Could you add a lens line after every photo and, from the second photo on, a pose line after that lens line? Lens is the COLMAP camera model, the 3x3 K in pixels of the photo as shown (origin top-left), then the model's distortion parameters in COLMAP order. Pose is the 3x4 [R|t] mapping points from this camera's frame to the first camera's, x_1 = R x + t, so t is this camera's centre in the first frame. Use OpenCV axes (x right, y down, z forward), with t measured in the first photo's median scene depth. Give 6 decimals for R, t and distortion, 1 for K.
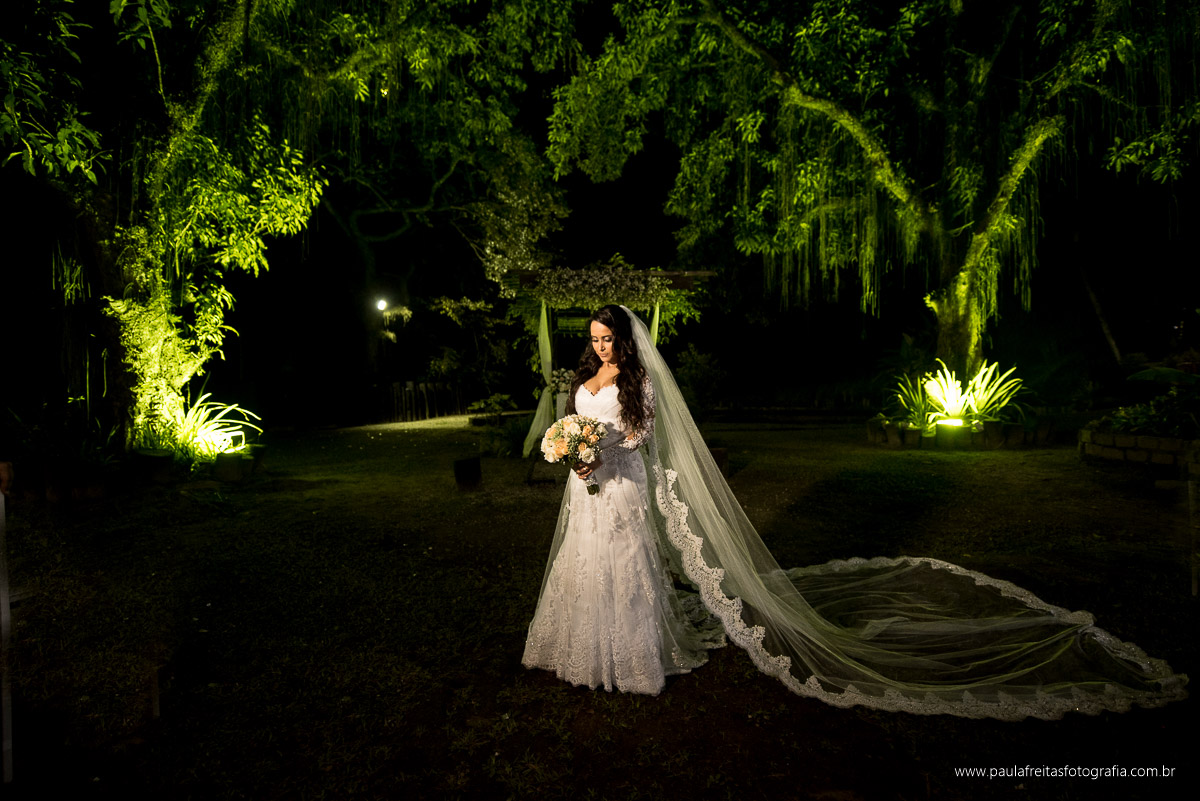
lens RADIAL K [[2783.9, 0, 600.0], [0, 2783.9, 400.5], [0, 0, 1]] dist [0.034739, 0.222396]
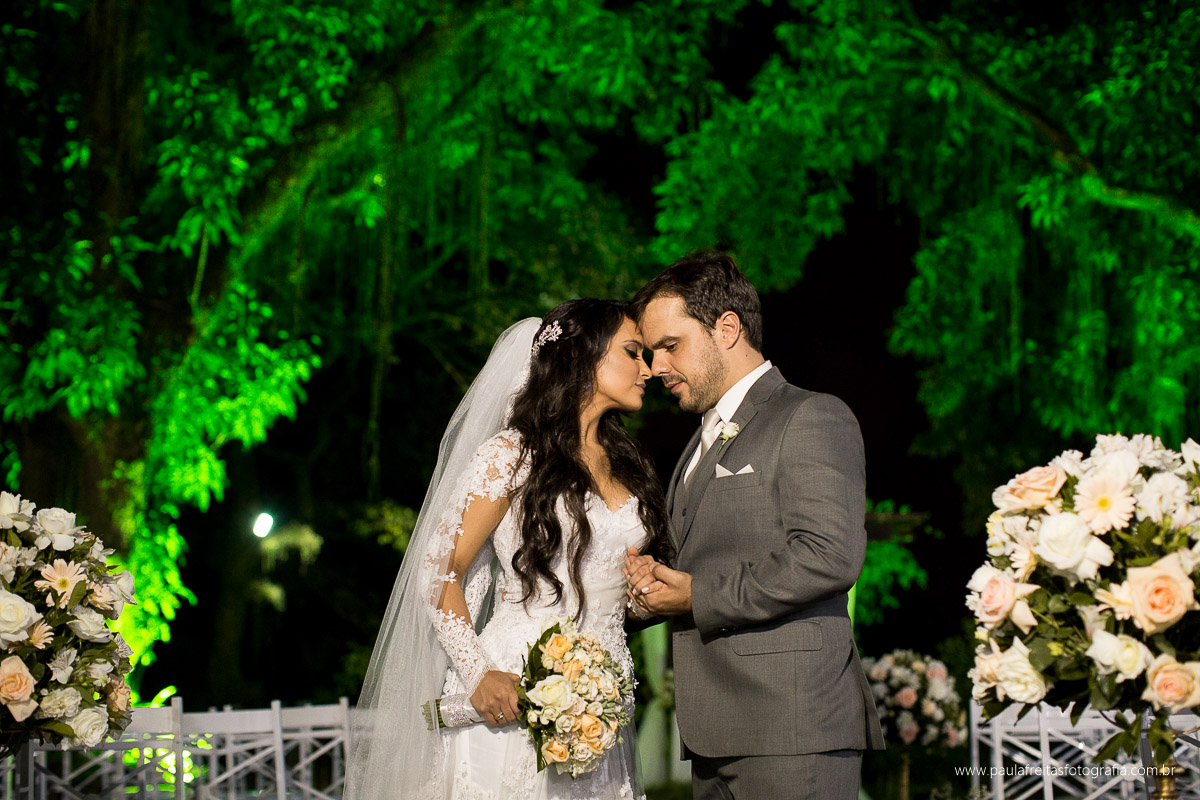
lens RADIAL K [[2515.3, 0, 600.0], [0, 2515.3, 400.0], [0, 0, 1]] dist [-0.343951, 0.039433]
pose [[0.998368, 0.006105, -0.056776, -0.002333], [-0.012346, 0.993829, -0.110231, -0.009804], [0.055753, 0.110752, 0.992283, 0.543984]]
